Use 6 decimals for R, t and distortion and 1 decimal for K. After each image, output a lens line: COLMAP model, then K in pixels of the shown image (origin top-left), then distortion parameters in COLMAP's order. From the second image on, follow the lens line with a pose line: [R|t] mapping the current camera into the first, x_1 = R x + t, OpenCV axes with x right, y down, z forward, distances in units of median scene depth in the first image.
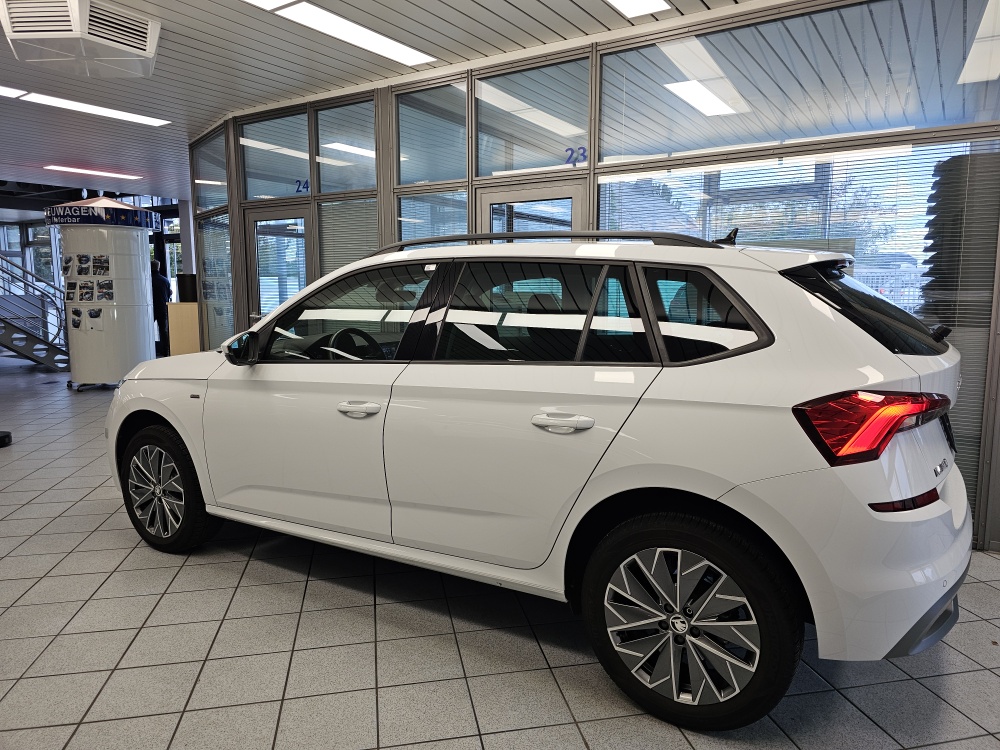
lens RADIAL K [[678.4, 0, 500.0], [0, 678.4, 375.0], [0, 0, 1]] dist [0.003202, 0.001900]
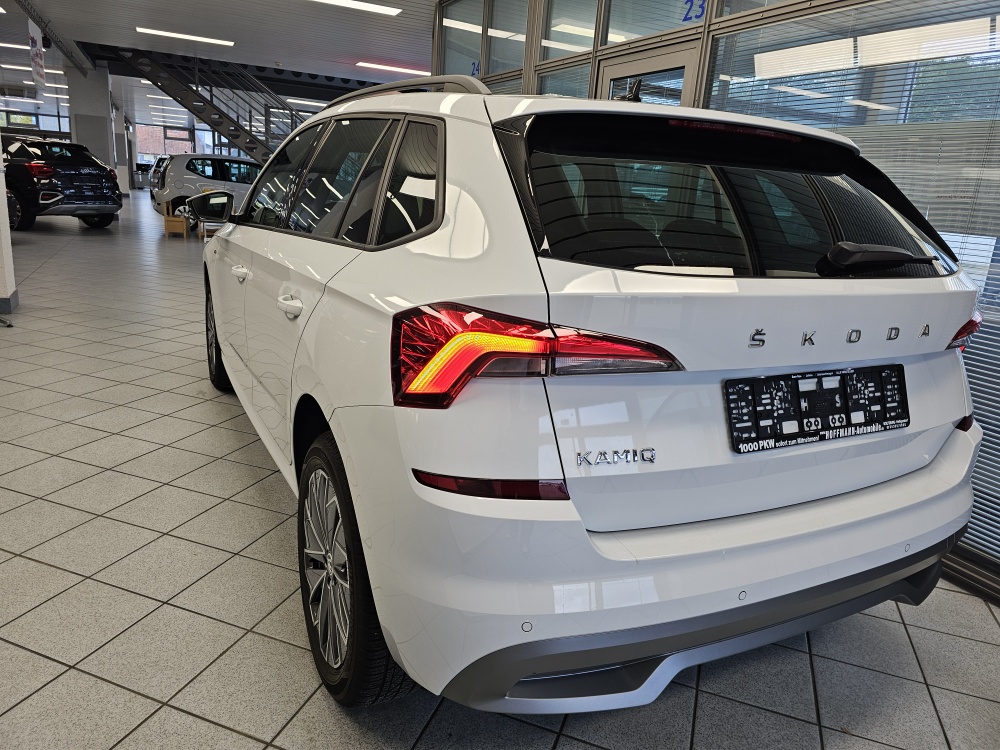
lens RADIAL K [[681.6, 0, 500.0], [0, 681.6, 375.0], [0, 0, 1]] dist [0.029088, -0.049249]
pose [[0.853436, 0.196083, -0.482907, 0.640963], [-0.137171, 0.978370, 0.154845, -0.011559], [0.502824, -0.065910, 0.861872, 0.325767]]
